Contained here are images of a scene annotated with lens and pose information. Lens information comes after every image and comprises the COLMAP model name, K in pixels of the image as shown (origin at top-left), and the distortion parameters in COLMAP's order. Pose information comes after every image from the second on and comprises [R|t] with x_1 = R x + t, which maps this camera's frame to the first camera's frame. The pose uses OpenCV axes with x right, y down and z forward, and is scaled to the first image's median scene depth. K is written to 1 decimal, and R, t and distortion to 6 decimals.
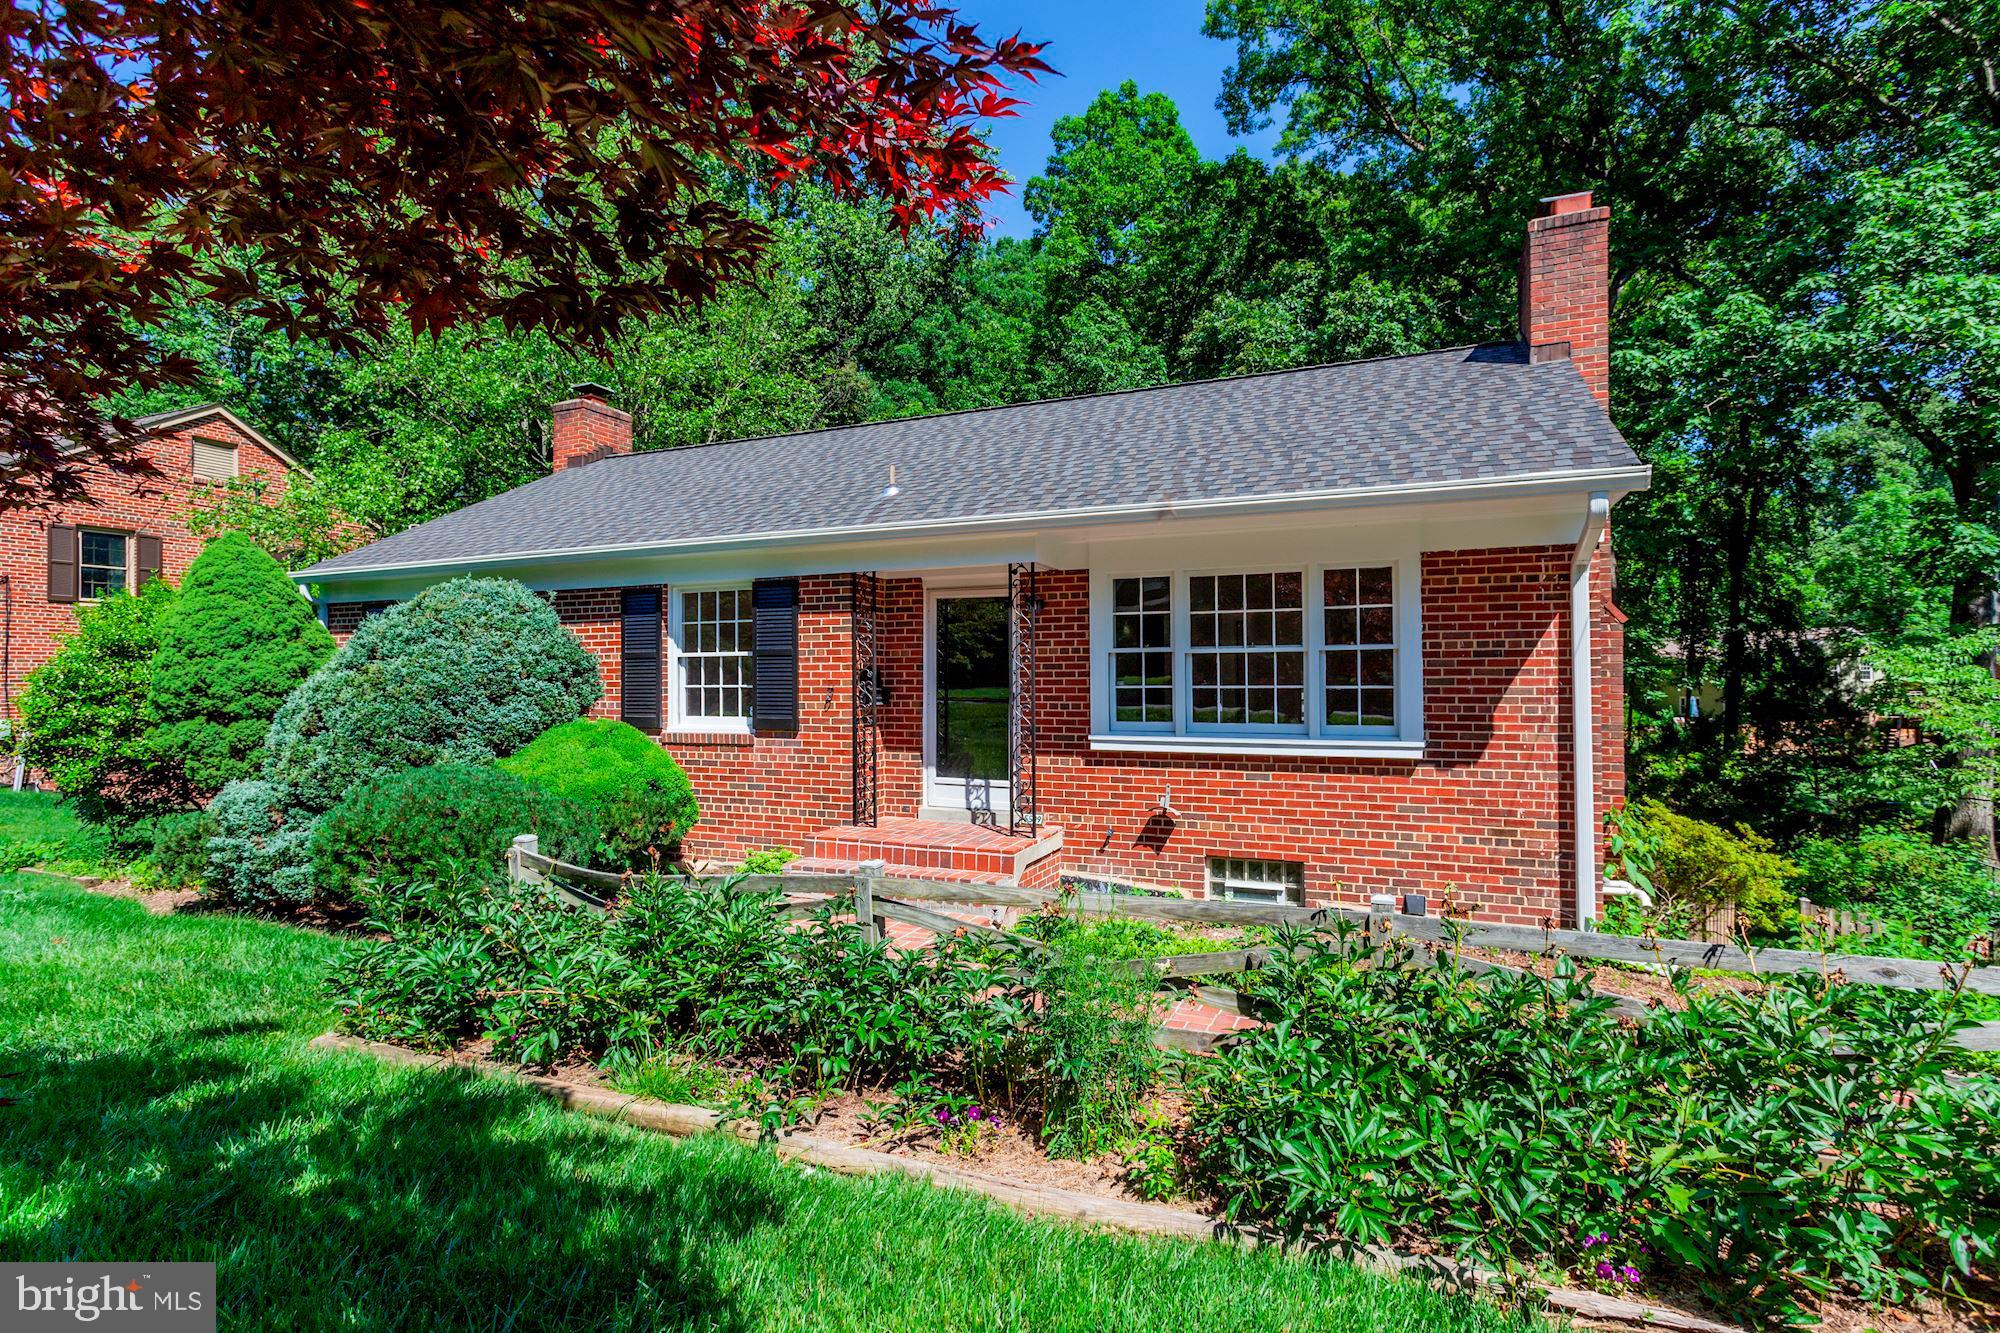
lens RADIAL K [[992.1, 0, 917.2], [0, 992.1, 669.7], [0, 0, 1]] dist [0.001484, 0.002080]
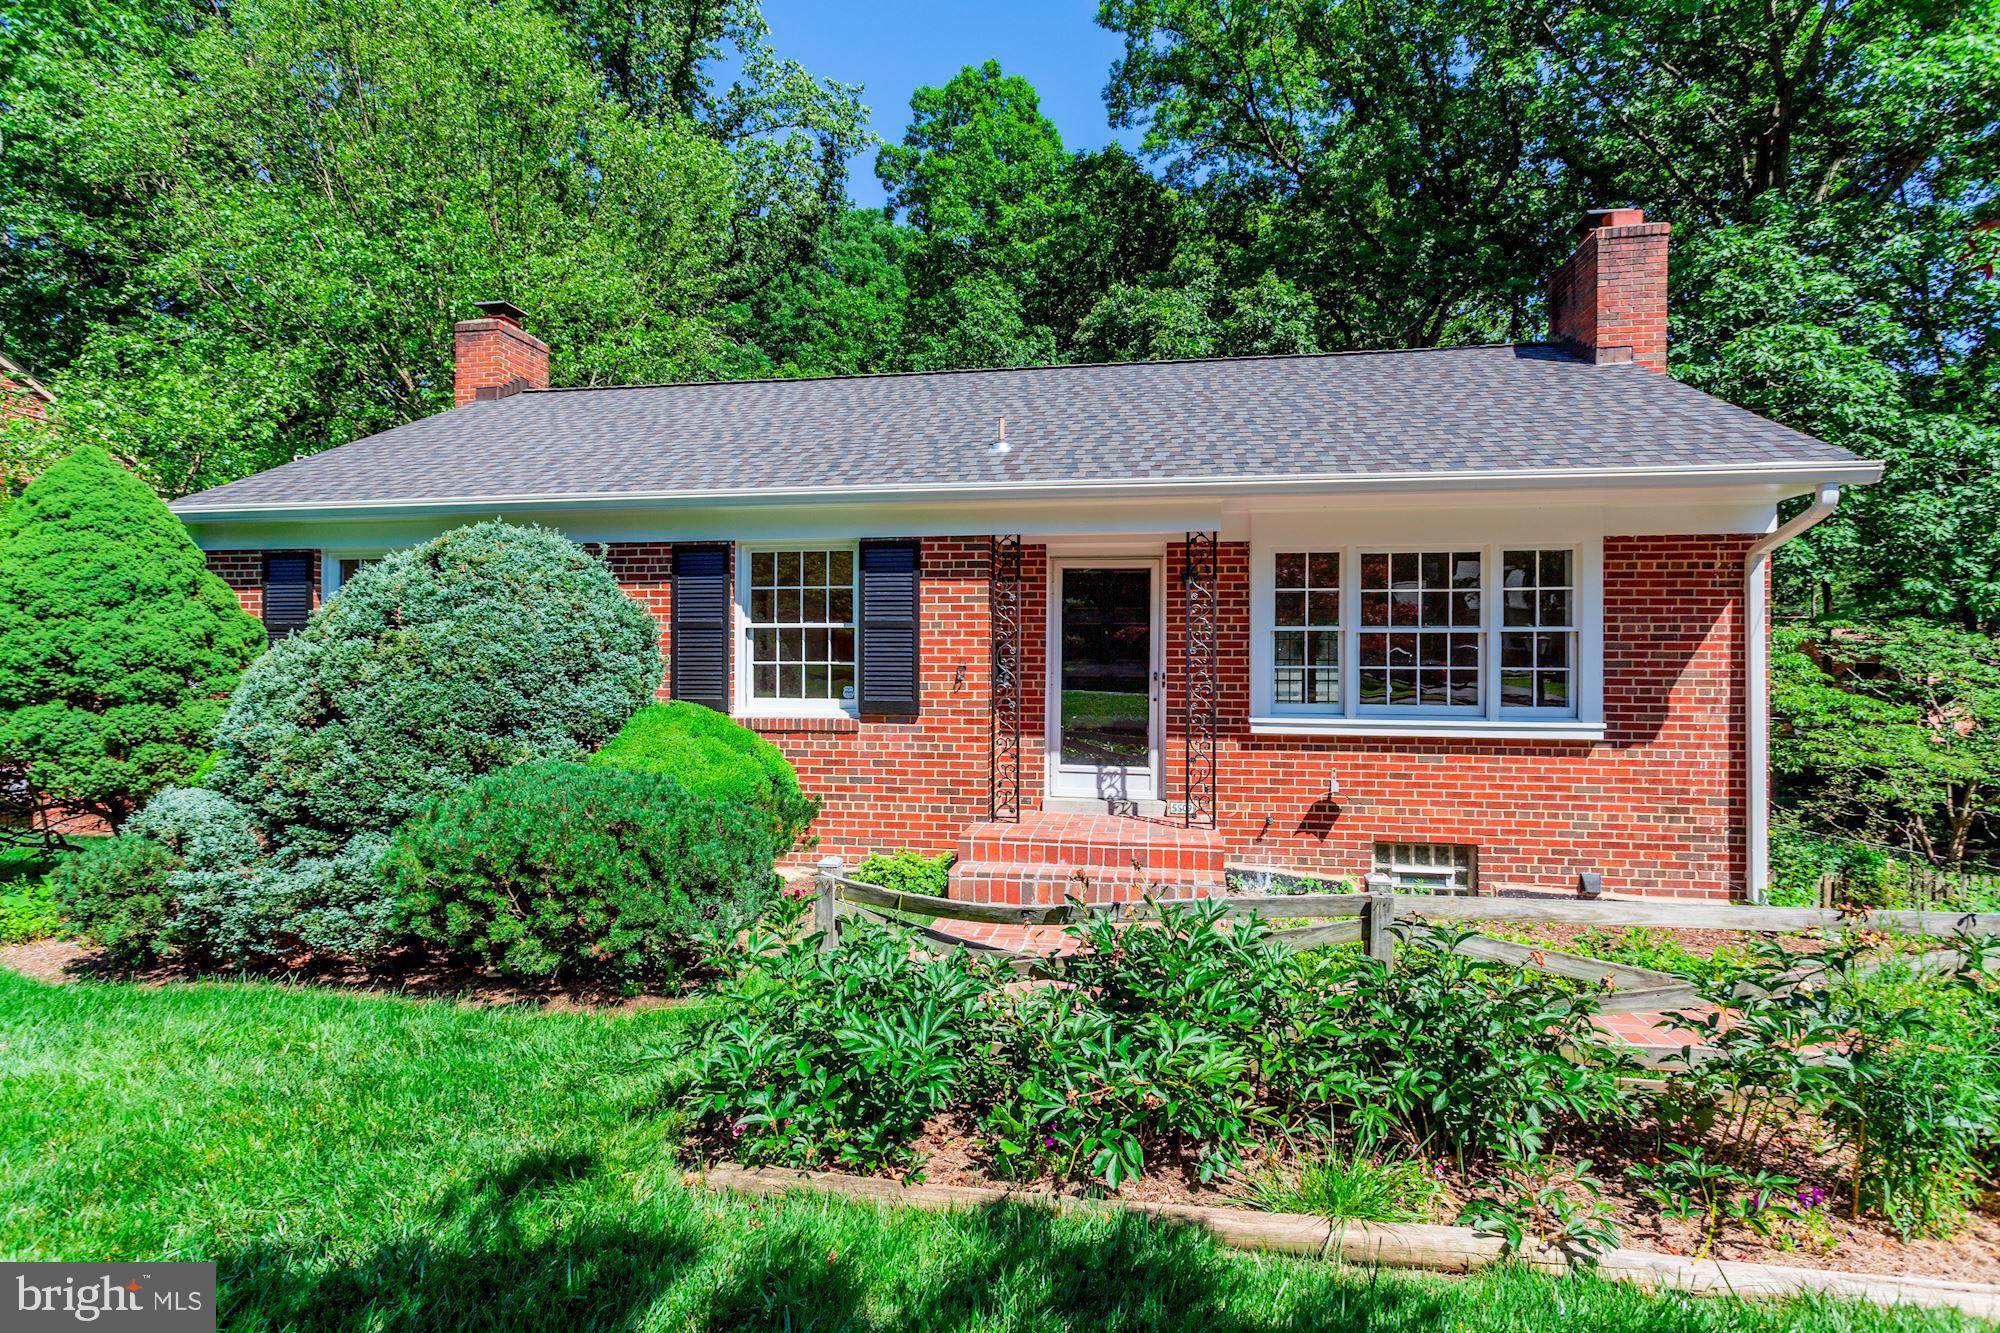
lens RADIAL K [[985.4, 0, 934.2], [0, 985.4, 656.2], [0, 0, 1]] dist [0.003909, 0.000307]
pose [[0.965588, 0.008789, 0.259927, -0.341869], [-0.011269, 0.999904, 0.008052, 0.003019], [-0.259831, -0.010704, 0.965595, 0.165501]]
